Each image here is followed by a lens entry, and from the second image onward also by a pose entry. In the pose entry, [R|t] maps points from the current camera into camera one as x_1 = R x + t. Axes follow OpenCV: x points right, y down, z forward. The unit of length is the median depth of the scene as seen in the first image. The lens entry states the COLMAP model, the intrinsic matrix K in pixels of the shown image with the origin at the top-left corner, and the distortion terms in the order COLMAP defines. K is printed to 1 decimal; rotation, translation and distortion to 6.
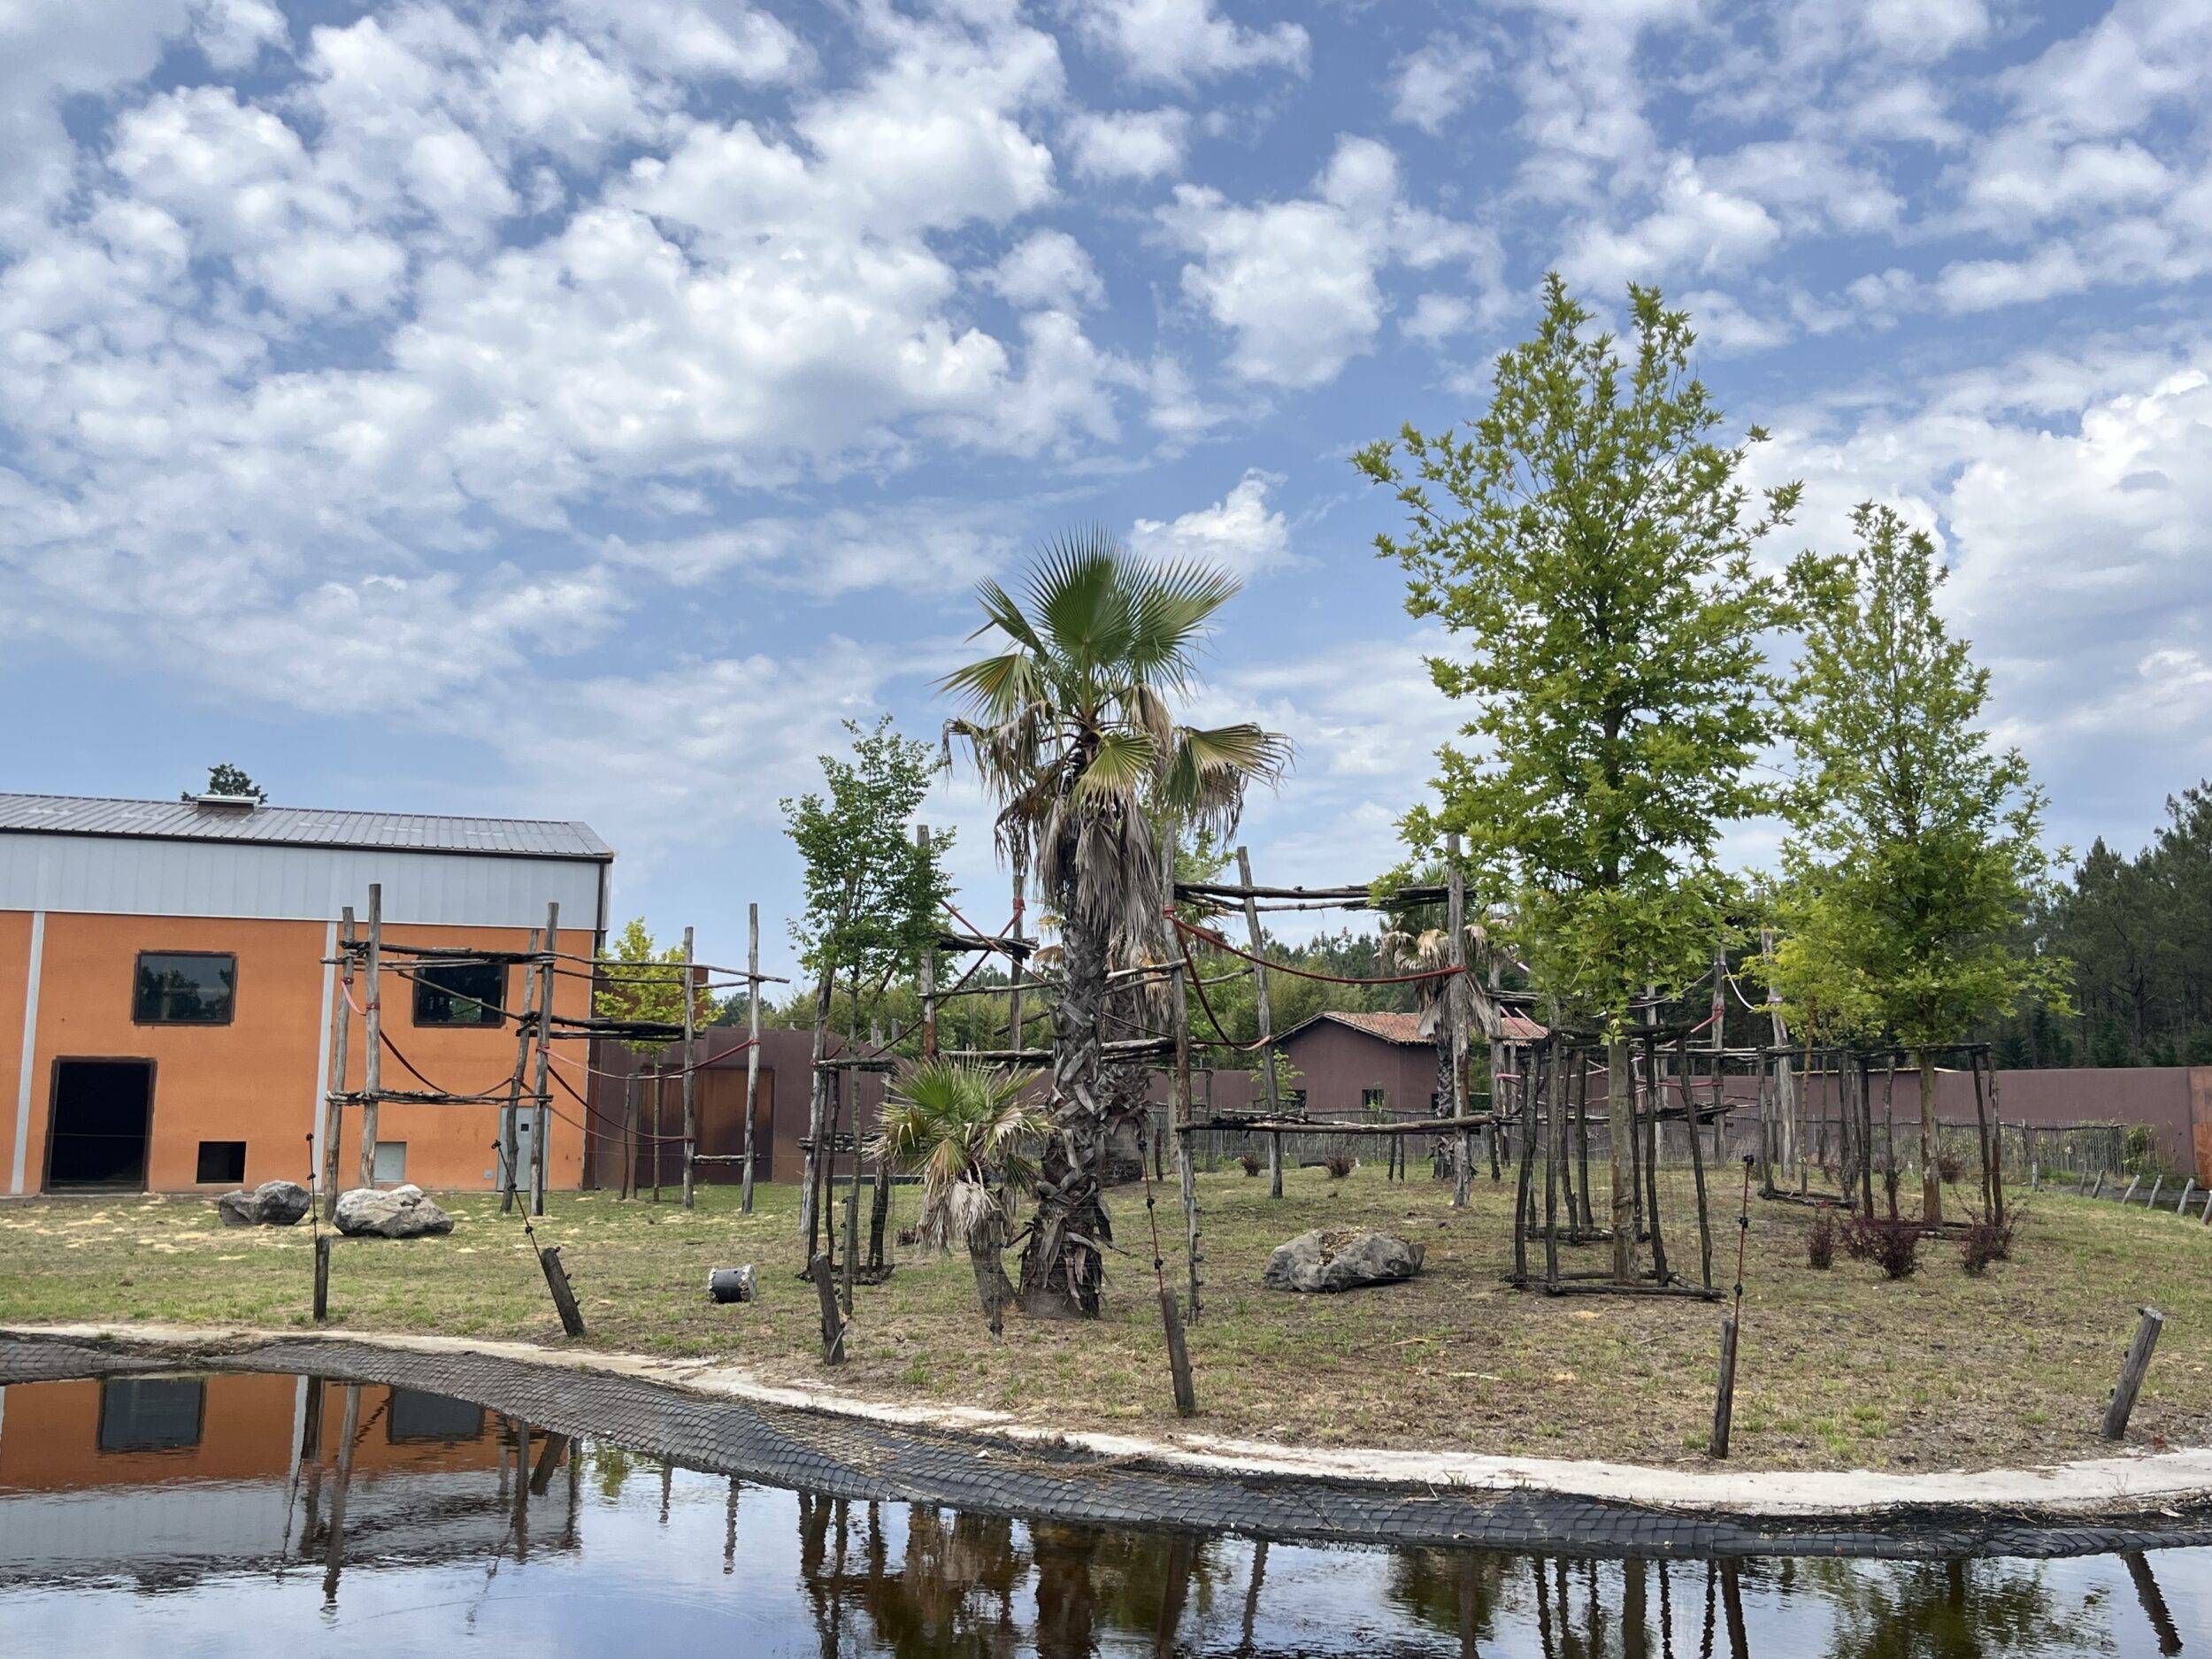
lens RADIAL K [[2089.6, 0, 1151.5], [0, 2089.6, 842.0], [0, 0, 1]] dist [0.030021, -0.000900]
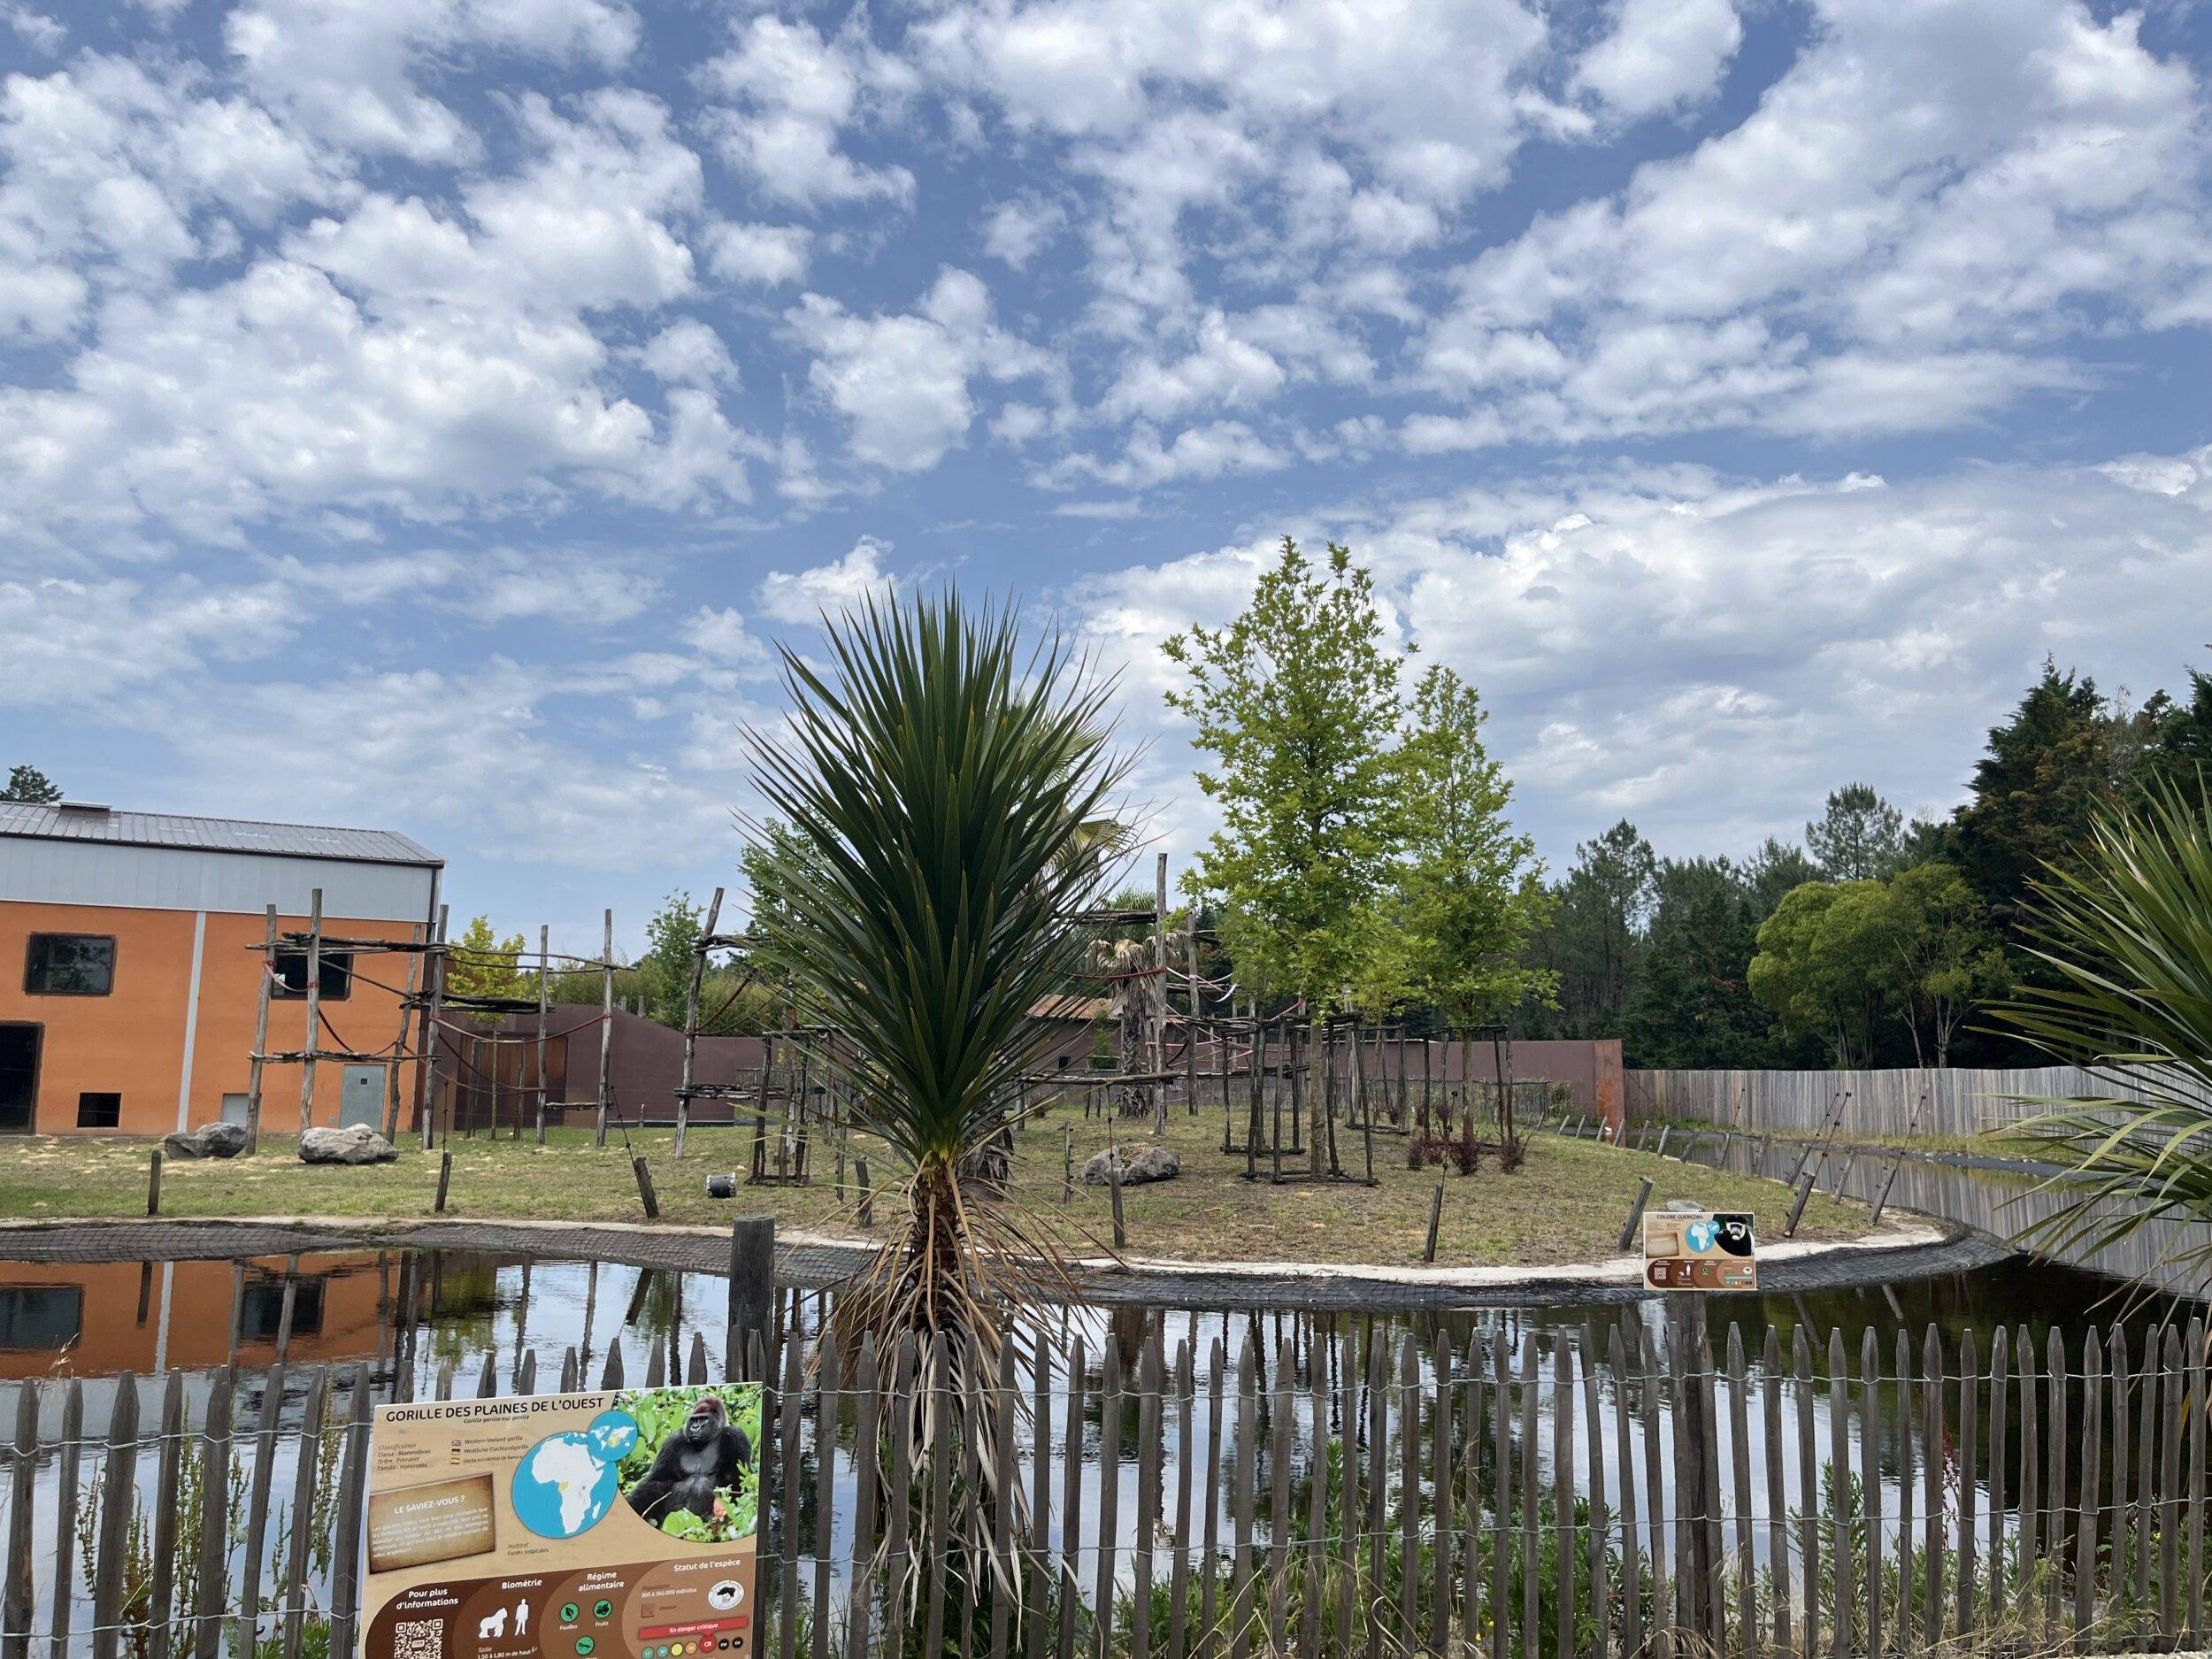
lens RADIAL K [[1727.5, 0, 1141.1], [0, 1727.5, 825.9], [0, 0, 1]] dist [0.055181, -0.064888]
pose [[0.976041, 0.033379, 0.215012, -0.080678], [-0.030702, 0.999404, -0.015778, -0.012293], [-0.215410, 0.008799, 0.976484, -0.105222]]
